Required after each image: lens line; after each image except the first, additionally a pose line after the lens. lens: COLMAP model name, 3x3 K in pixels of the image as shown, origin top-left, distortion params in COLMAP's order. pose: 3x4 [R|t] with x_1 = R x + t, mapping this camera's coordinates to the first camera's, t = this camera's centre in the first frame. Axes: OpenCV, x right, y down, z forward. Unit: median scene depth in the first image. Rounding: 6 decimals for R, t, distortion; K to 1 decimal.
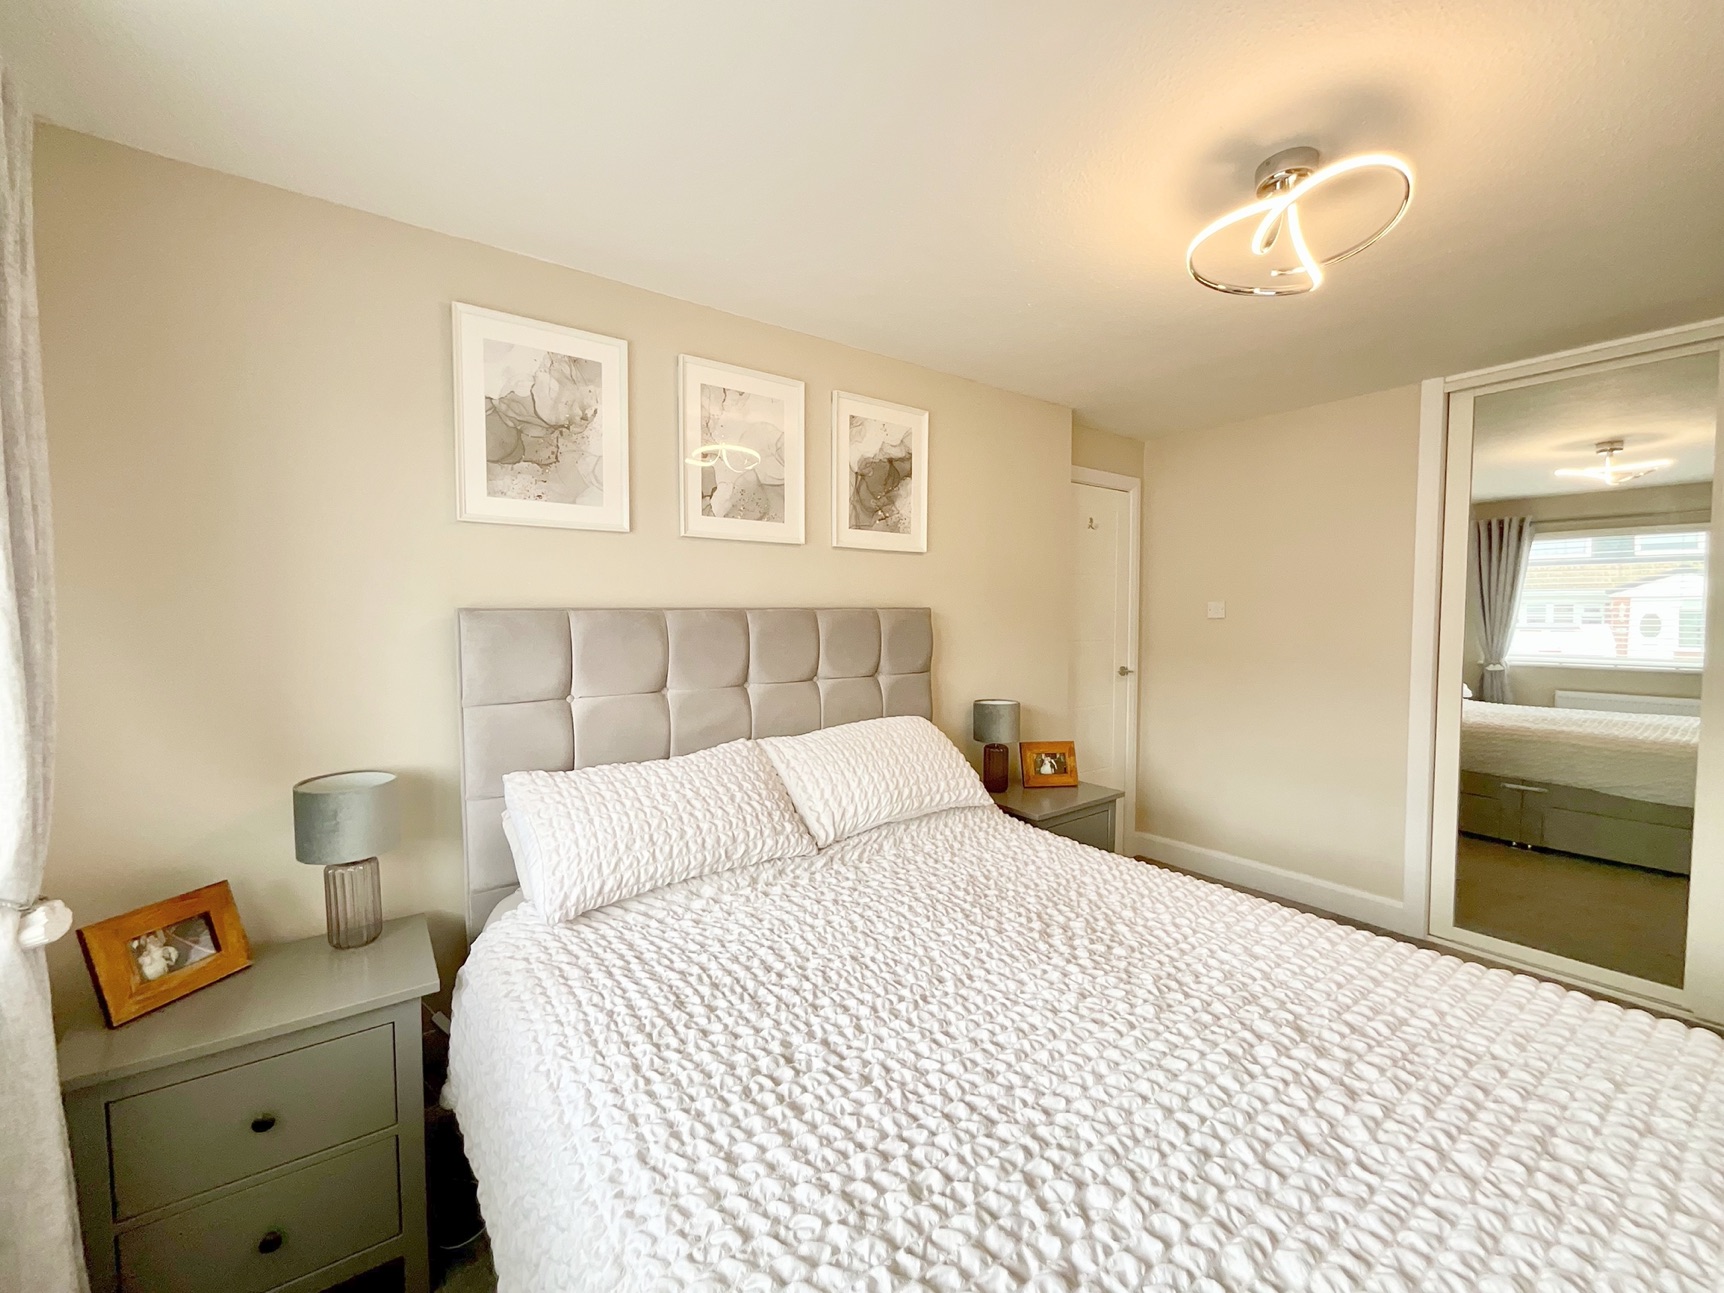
lens RADIAL K [[695.7, 0, 861.0], [0, 695.7, 656.3], [0, 0, 1]] dist [-0.002955, 0.000188]
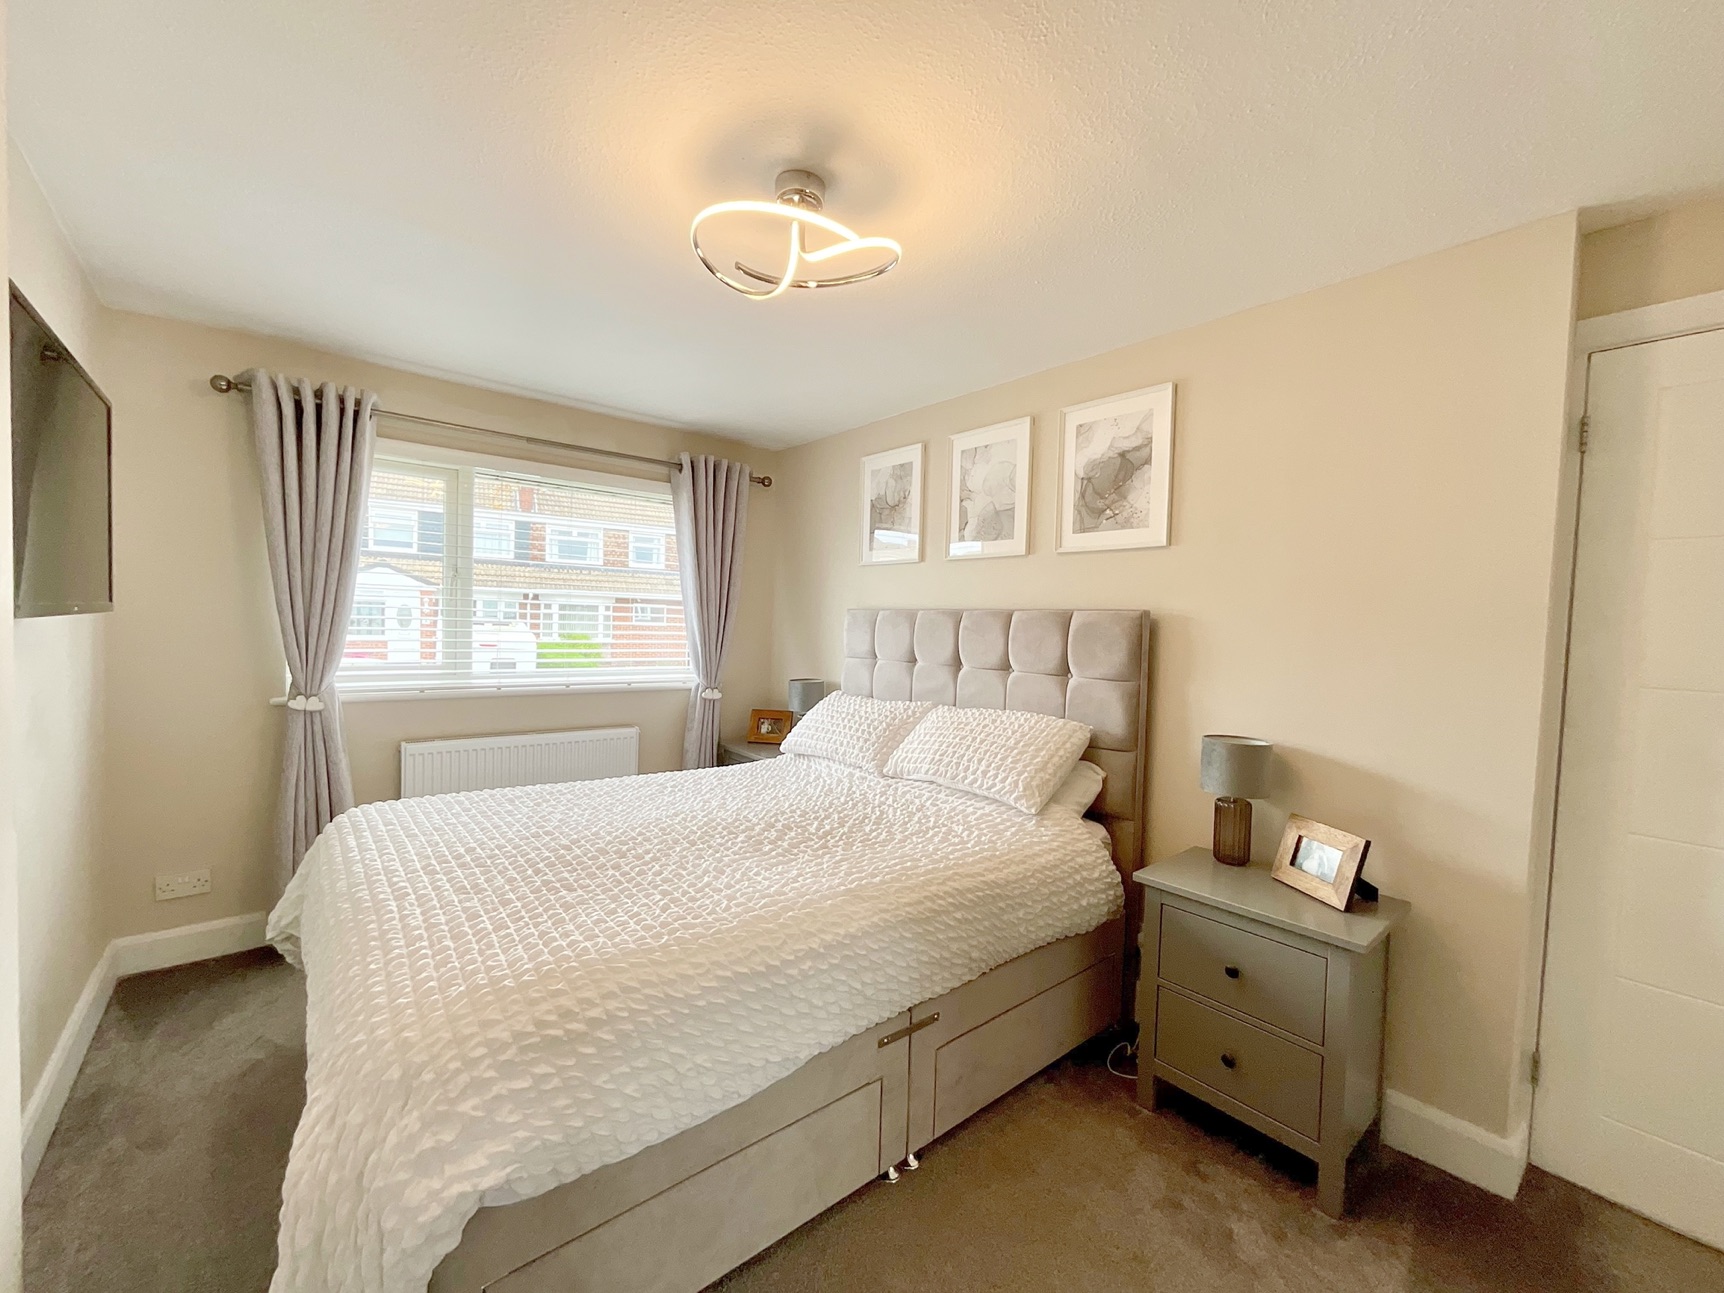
lens RADIAL K [[695.7, 0, 865.7], [0, 695.7, 645.6], [0, 0, 1]] dist [-0.002955, 0.000188]
pose [[0.054445, 0.046664, -0.997426, 1.005701], [-0.084783, 0.995516, 0.041947, -0.033431], [0.994911, 0.082281, 0.058157, 0.638163]]
